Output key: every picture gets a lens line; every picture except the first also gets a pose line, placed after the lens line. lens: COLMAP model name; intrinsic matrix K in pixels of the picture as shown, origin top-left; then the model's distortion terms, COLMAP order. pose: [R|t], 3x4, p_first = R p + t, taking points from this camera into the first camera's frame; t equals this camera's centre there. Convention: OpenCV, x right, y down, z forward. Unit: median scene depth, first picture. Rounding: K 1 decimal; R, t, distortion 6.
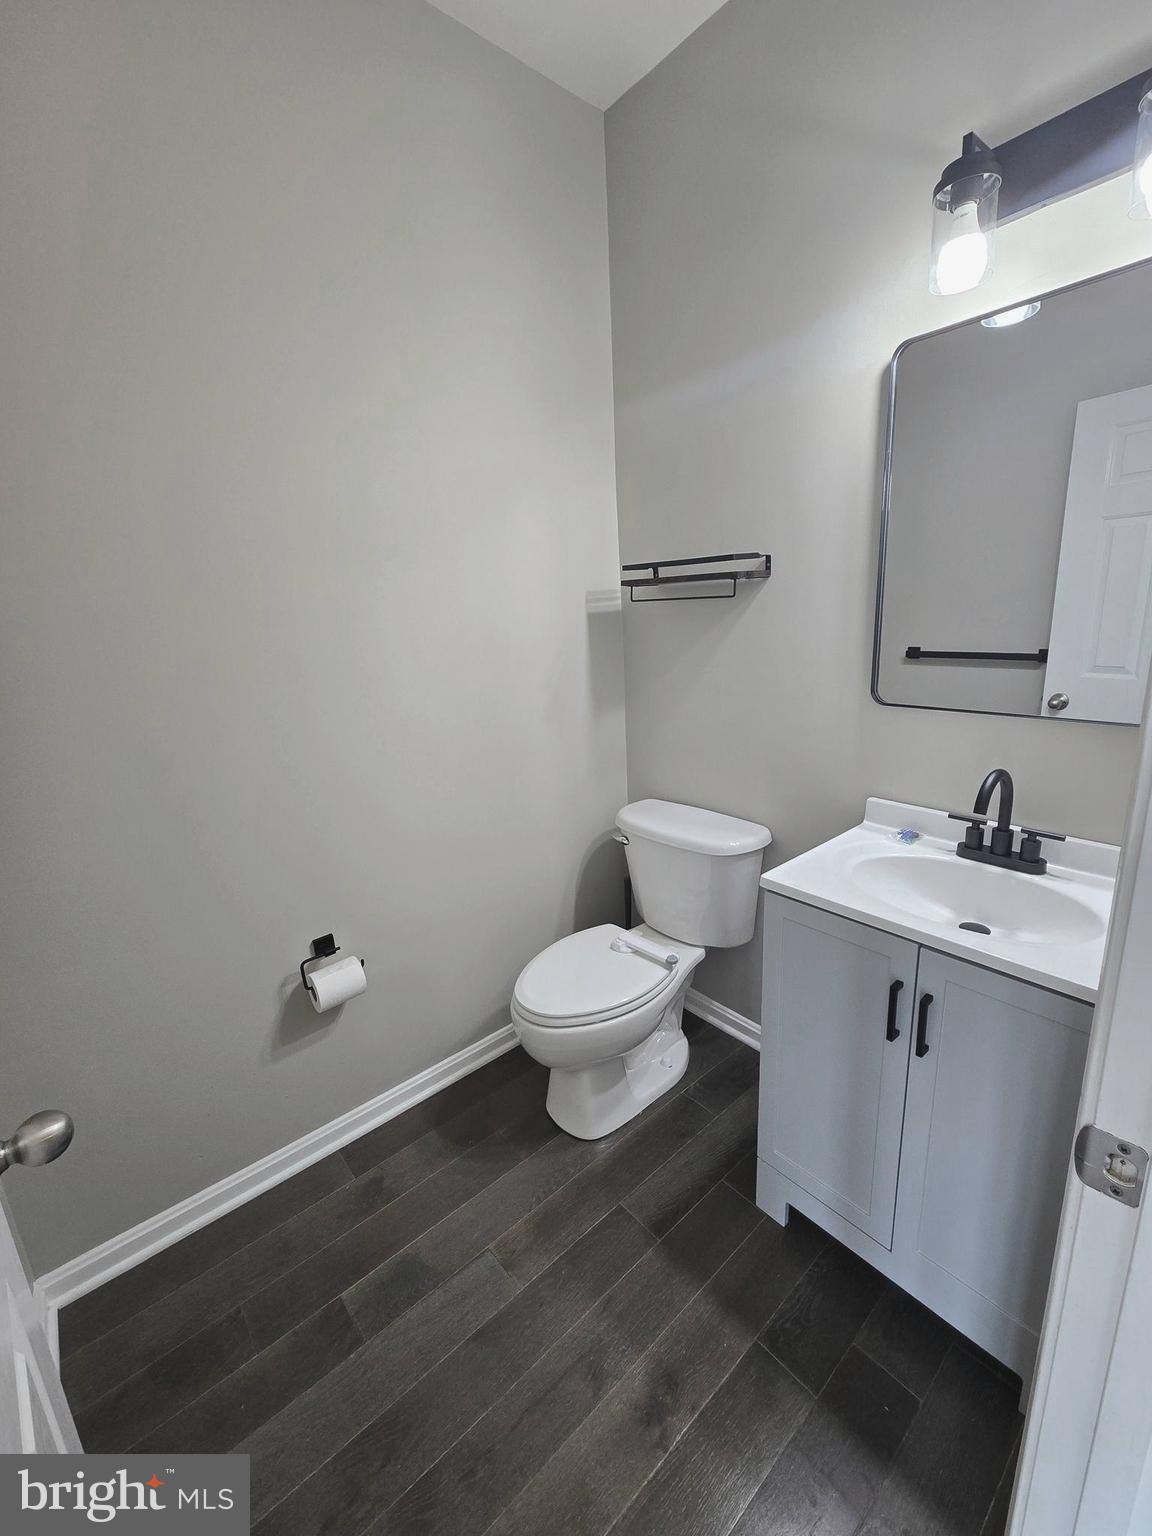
lens RADIAL K [[631.1, 0, 578.2], [0, 631.1, 754.8], [0, 0, 1]] dist [-0.001143, -0.000219]
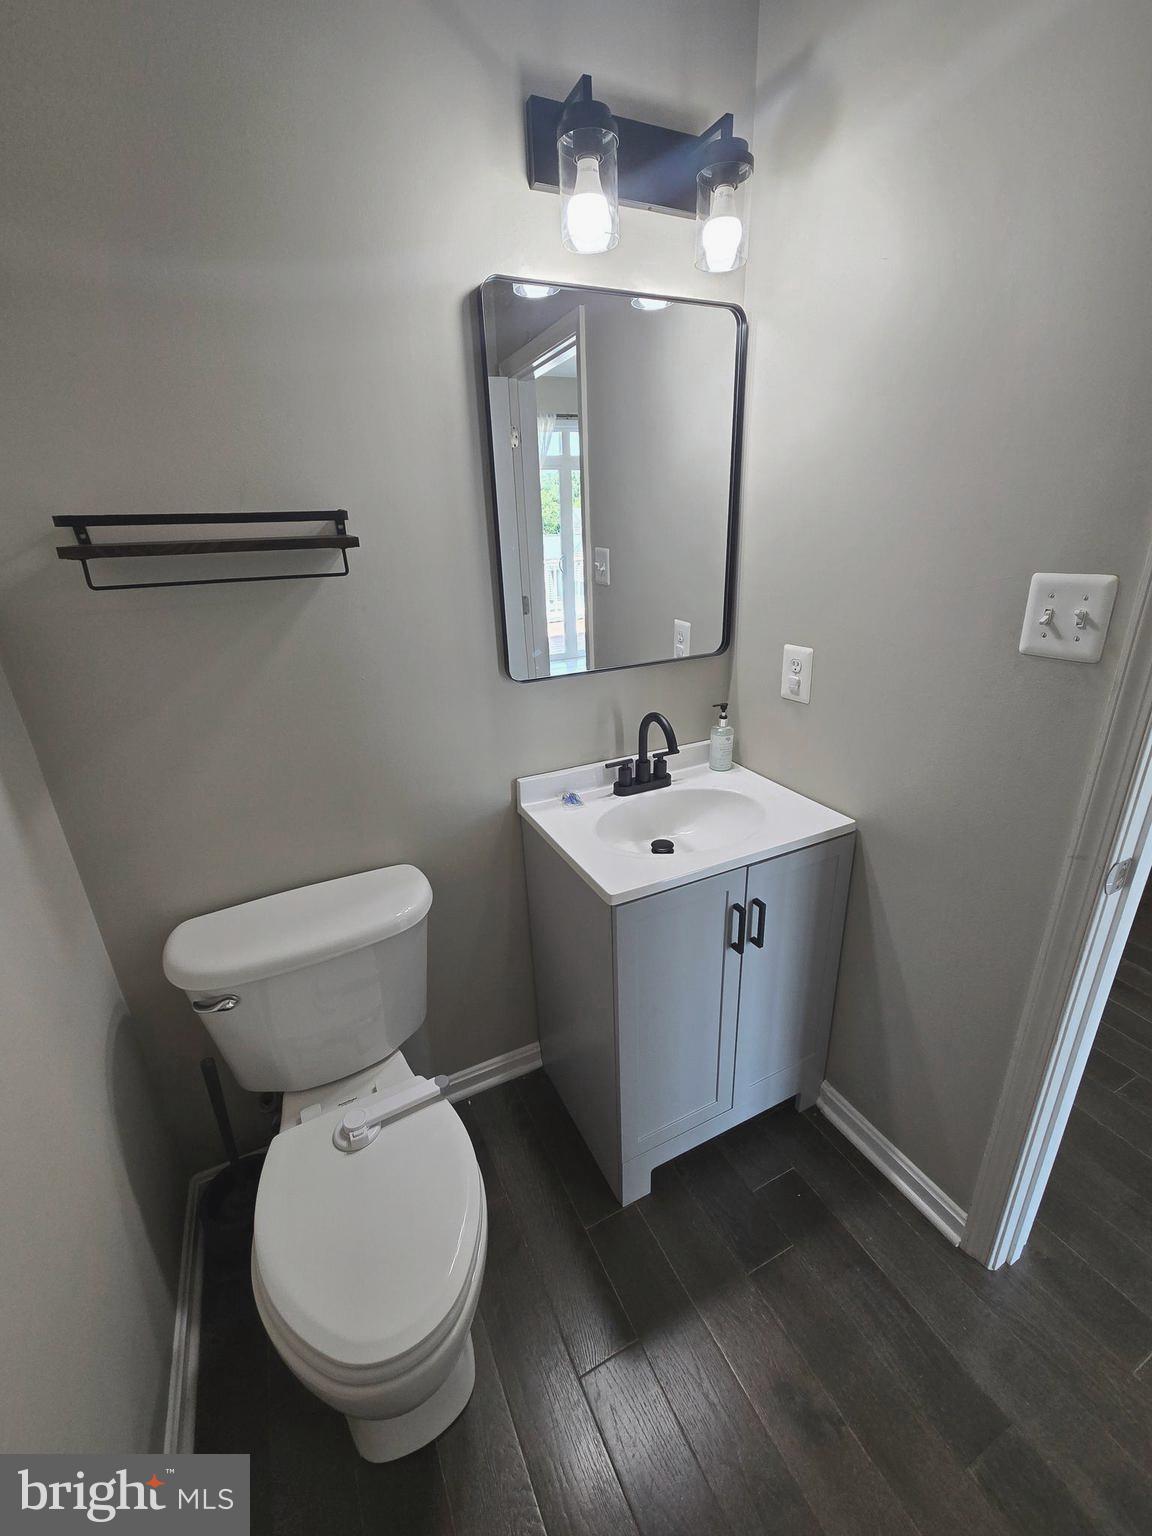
lens RADIAL K [[631.1, 0, 576.4], [0, 631.1, 768.1], [0, 0, 1]] dist [-0.001143, -0.000219]
pose [[0.257407, -0.307562, 0.916050, -0.470148], [0.258935, 0.935279, 0.241258, -0.191700], [-0.930964, 0.175096, 0.320386, 0.724327]]
